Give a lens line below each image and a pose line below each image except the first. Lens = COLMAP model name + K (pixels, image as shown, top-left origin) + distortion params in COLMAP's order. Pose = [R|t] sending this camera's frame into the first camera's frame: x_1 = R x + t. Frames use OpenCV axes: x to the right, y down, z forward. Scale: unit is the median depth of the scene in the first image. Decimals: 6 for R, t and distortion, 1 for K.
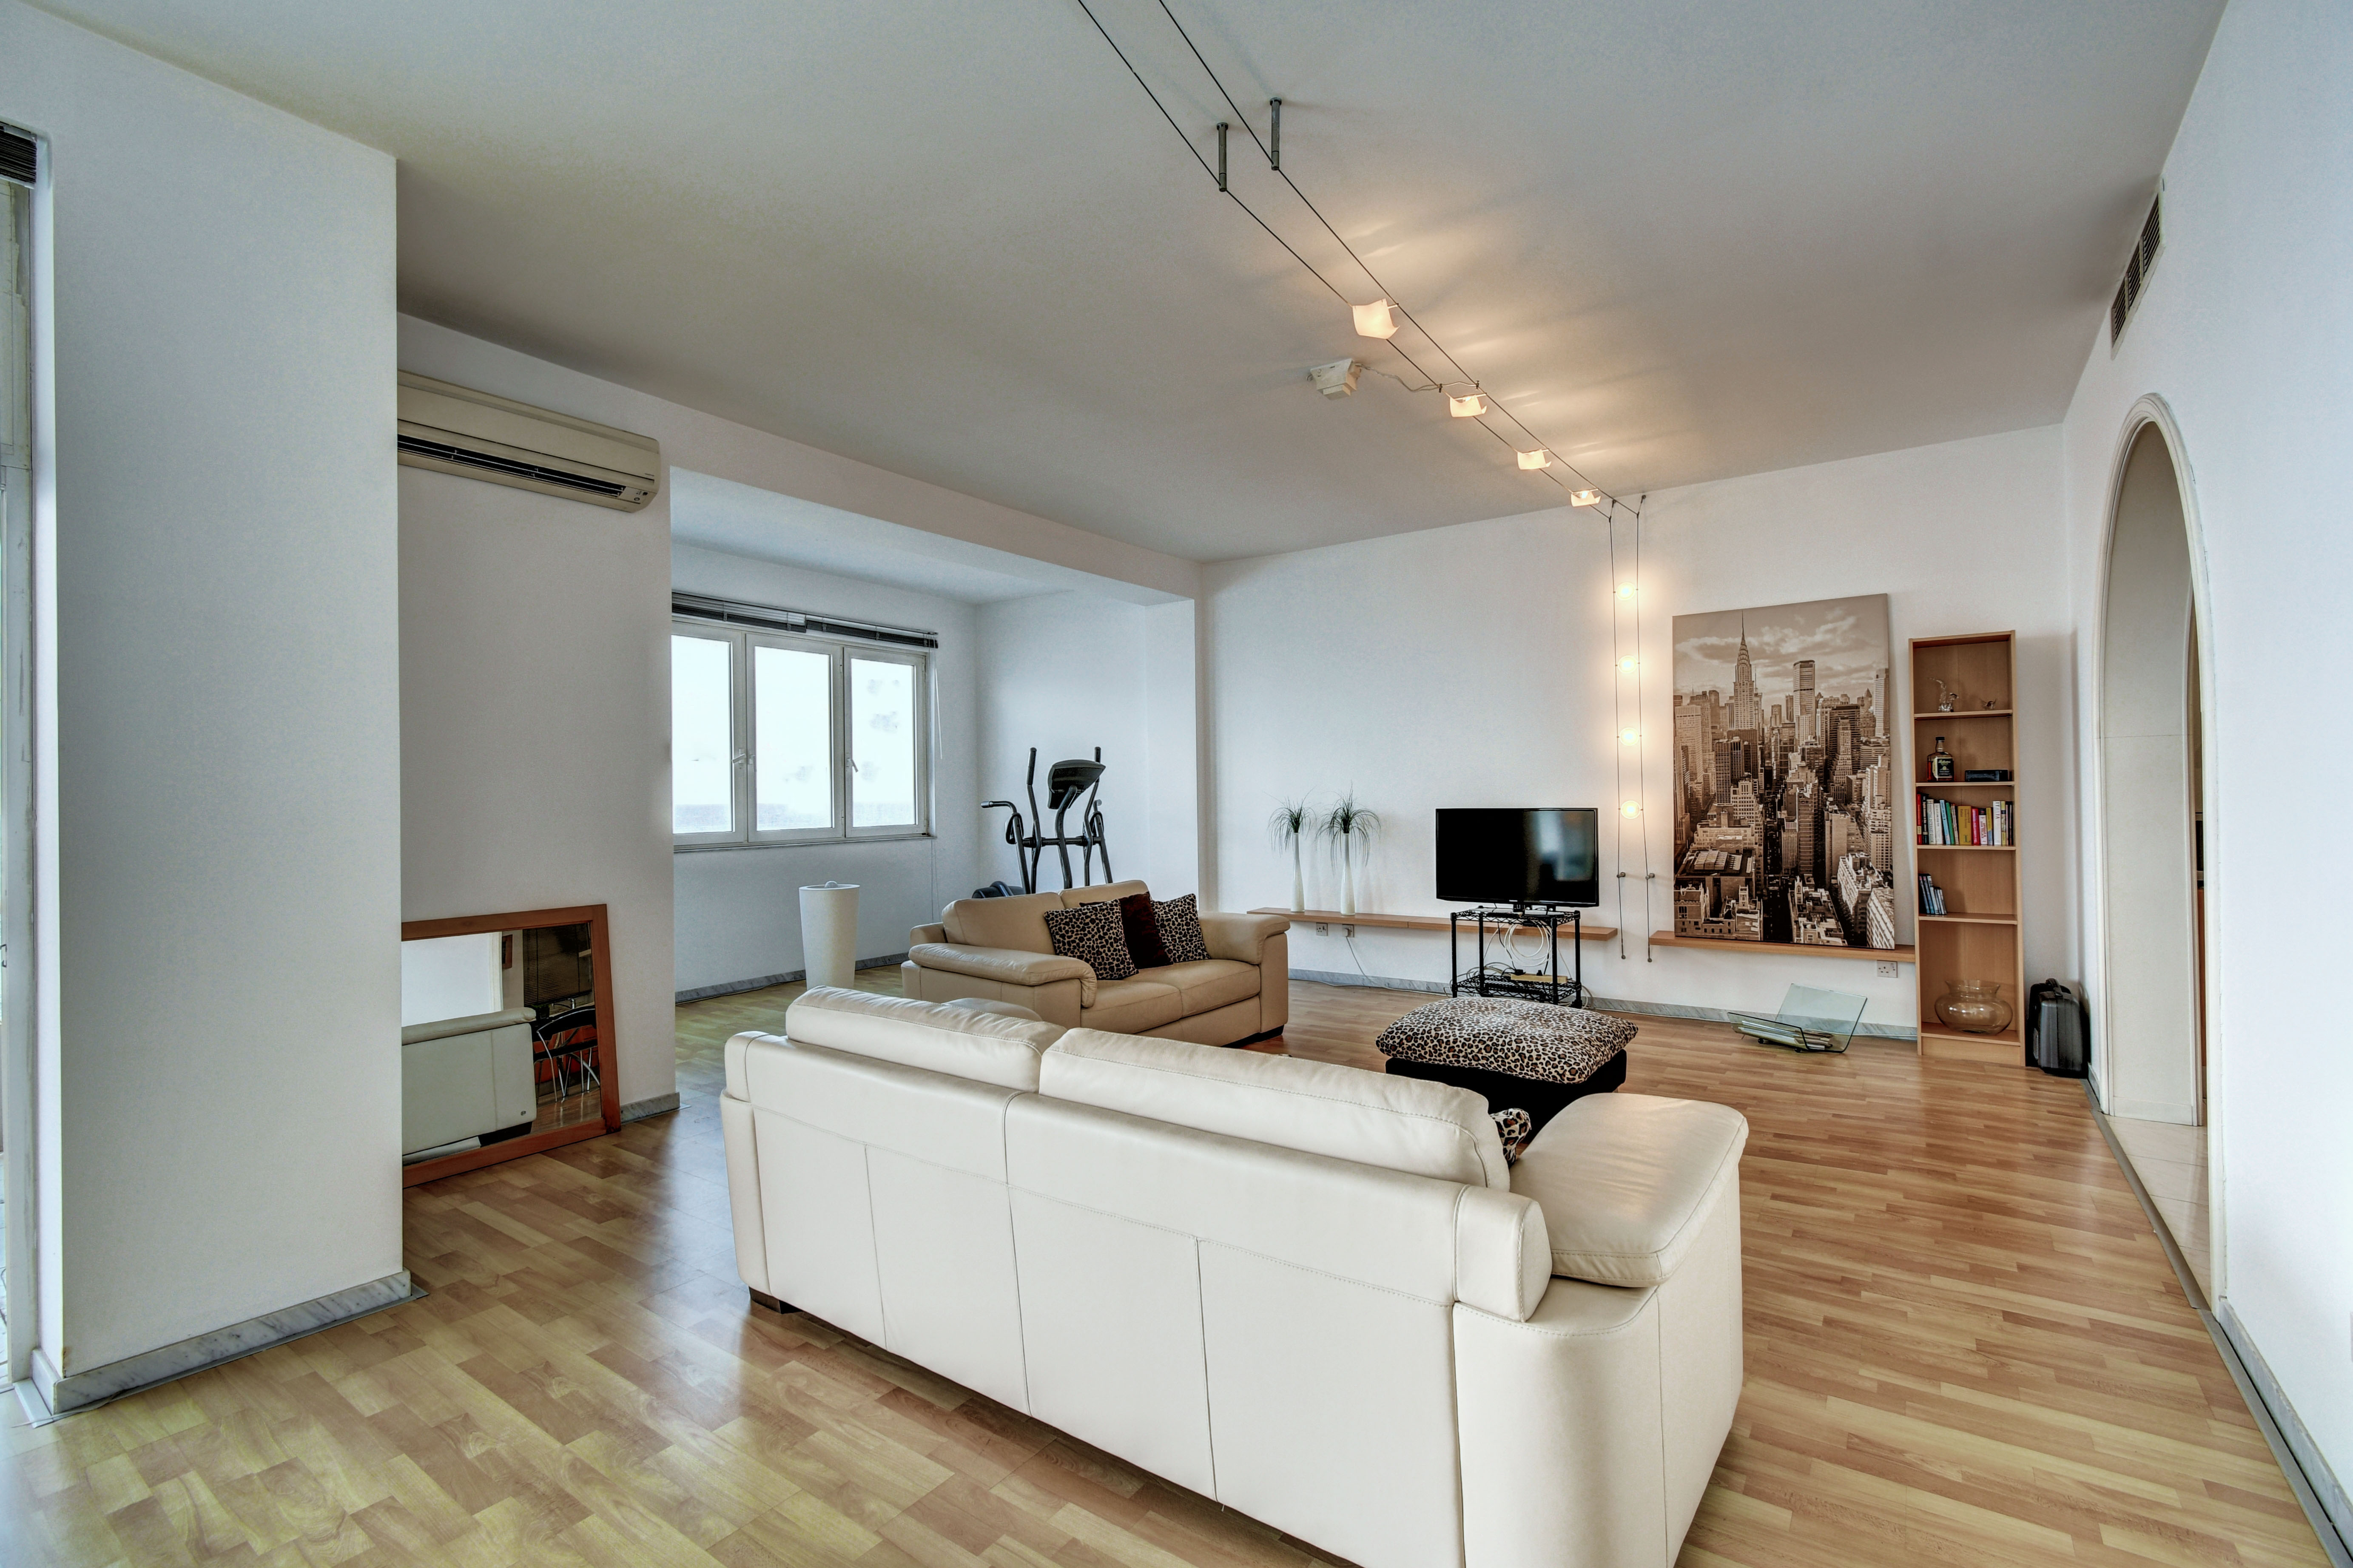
lens RADIAL K [[1023.7, 0, 1183.6], [0, 1023.7, 795.7], [0, 0, 1]] dist [-0.001625, -0.000100]
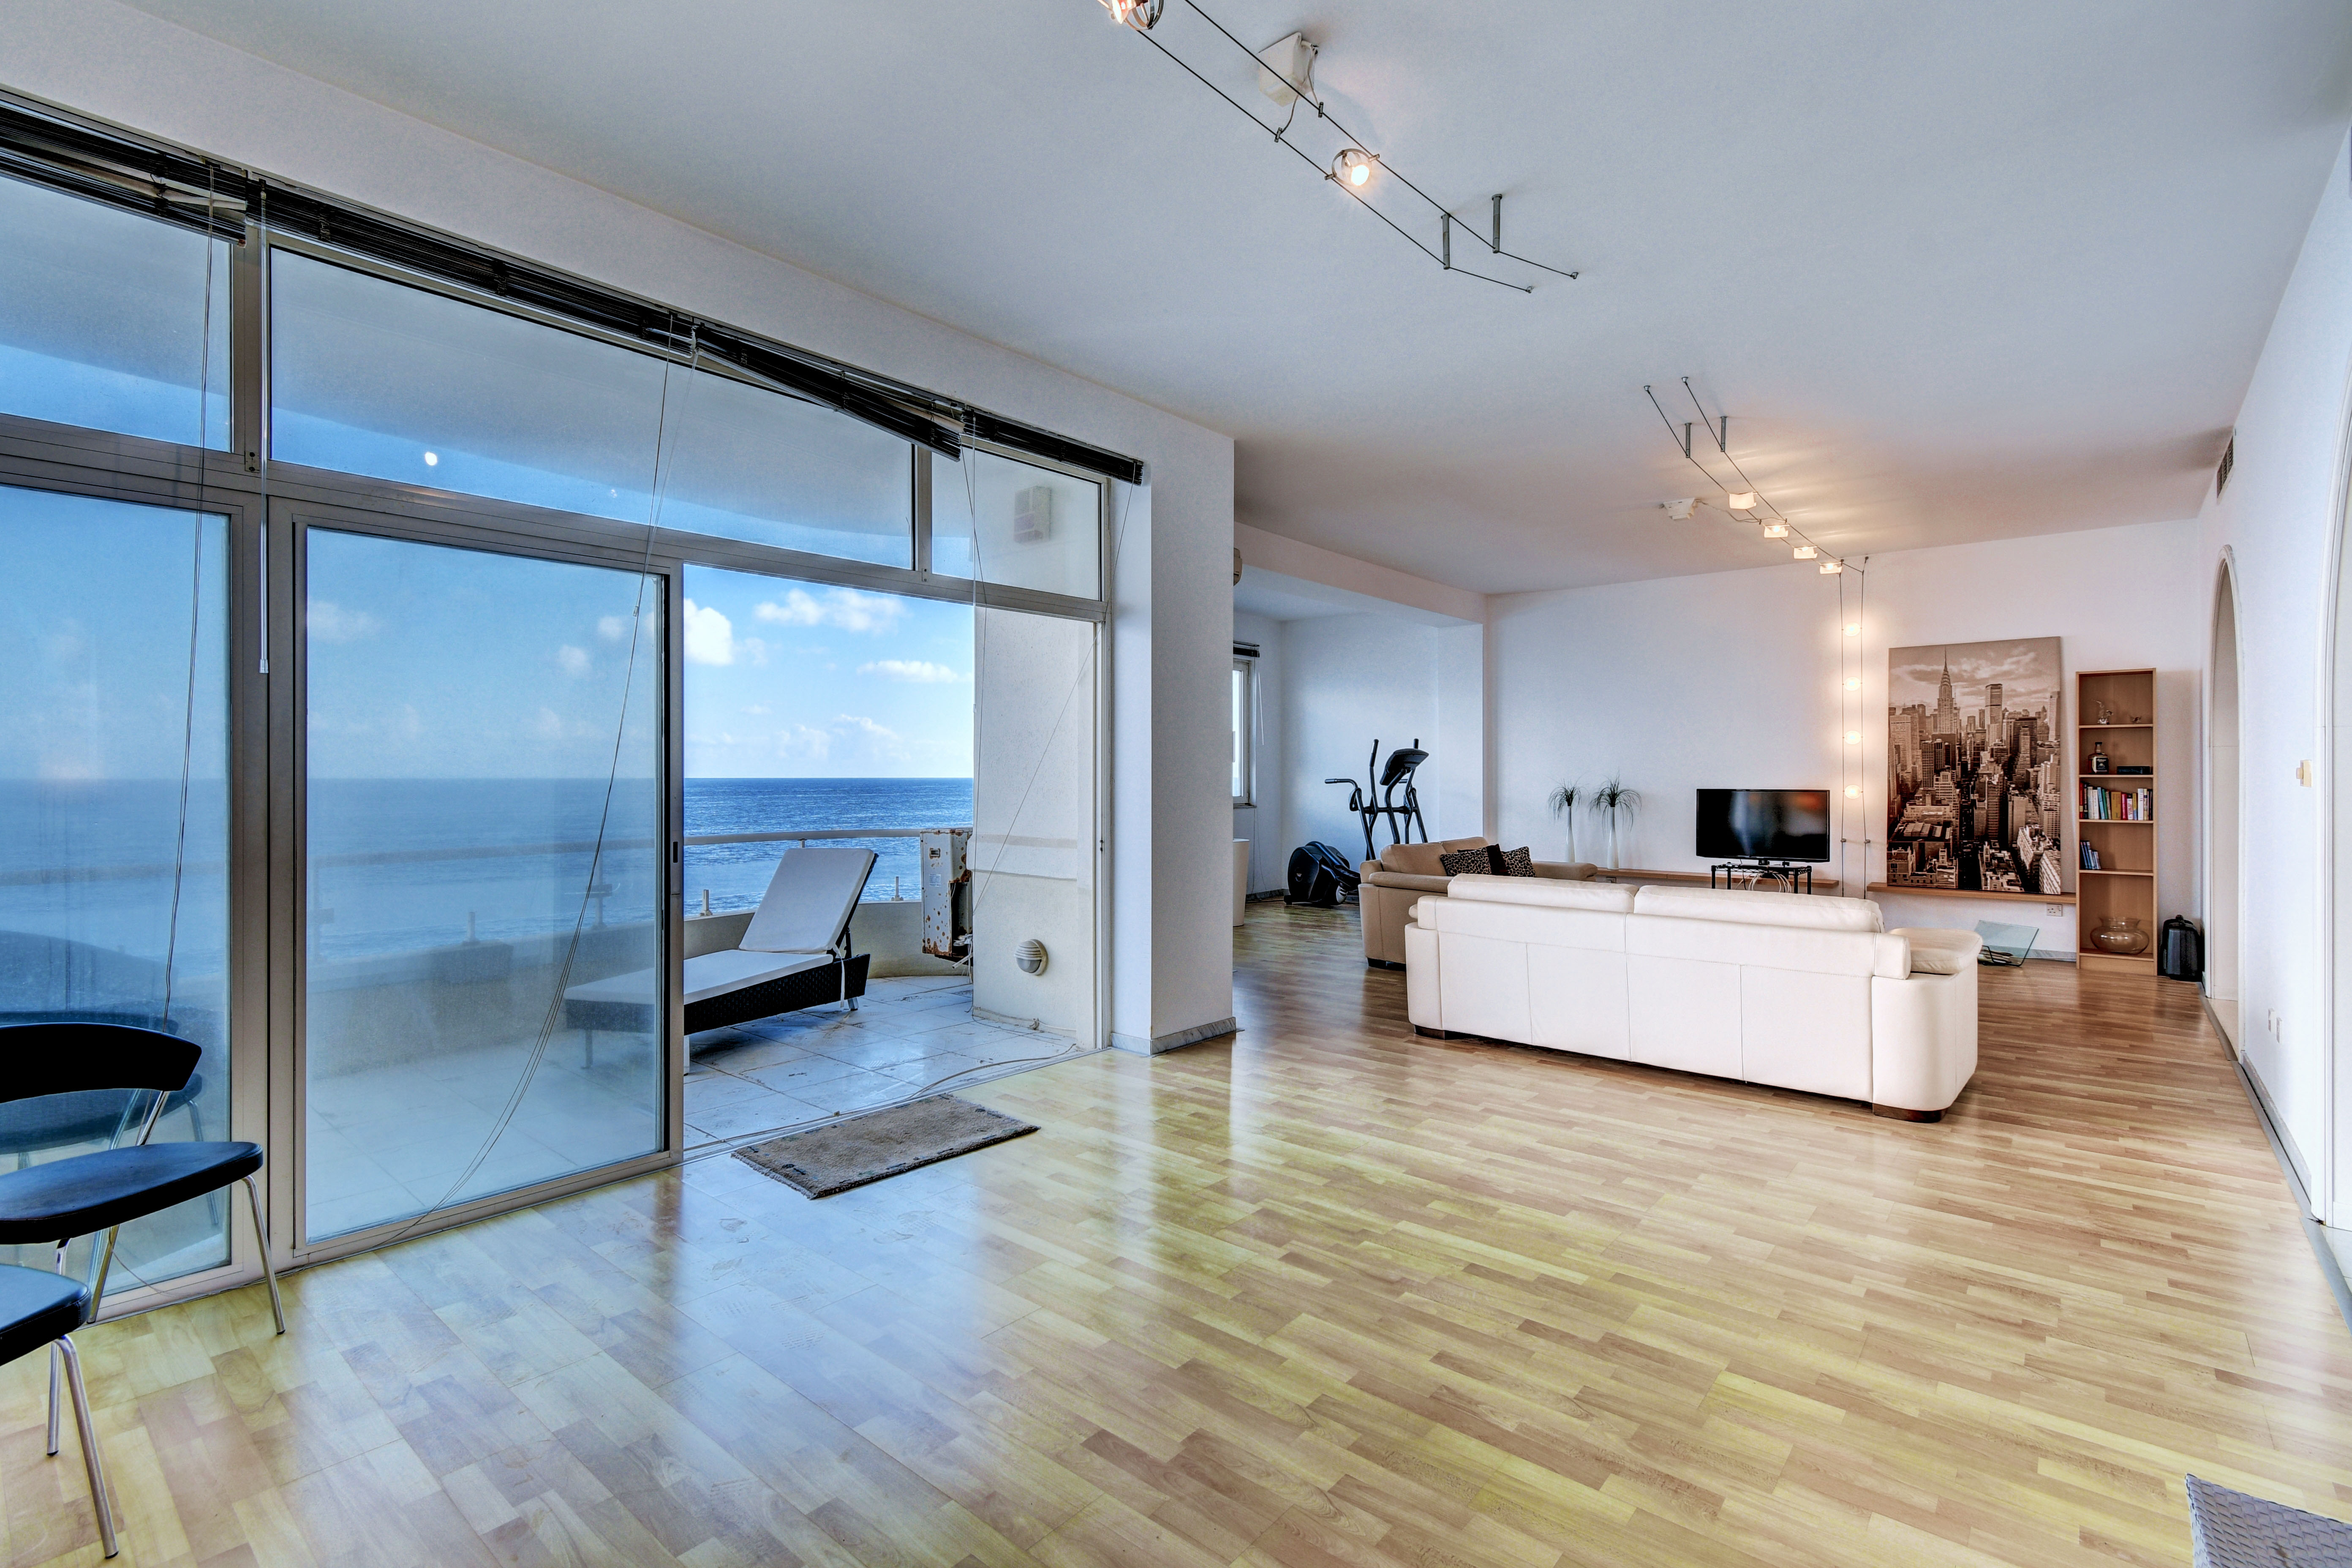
lens RADIAL K [[1065.1, 0, 1176.0], [0, 1065.1, 784.0], [0, 0, 1]] dist [0.001051, -0.000273]
pose [[0.995944, 0.014342, -0.088822, -0.359079], [-0.013587, 0.999866, 0.009099, 0.003329], [0.088941, -0.007855, 0.996006, -0.523574]]
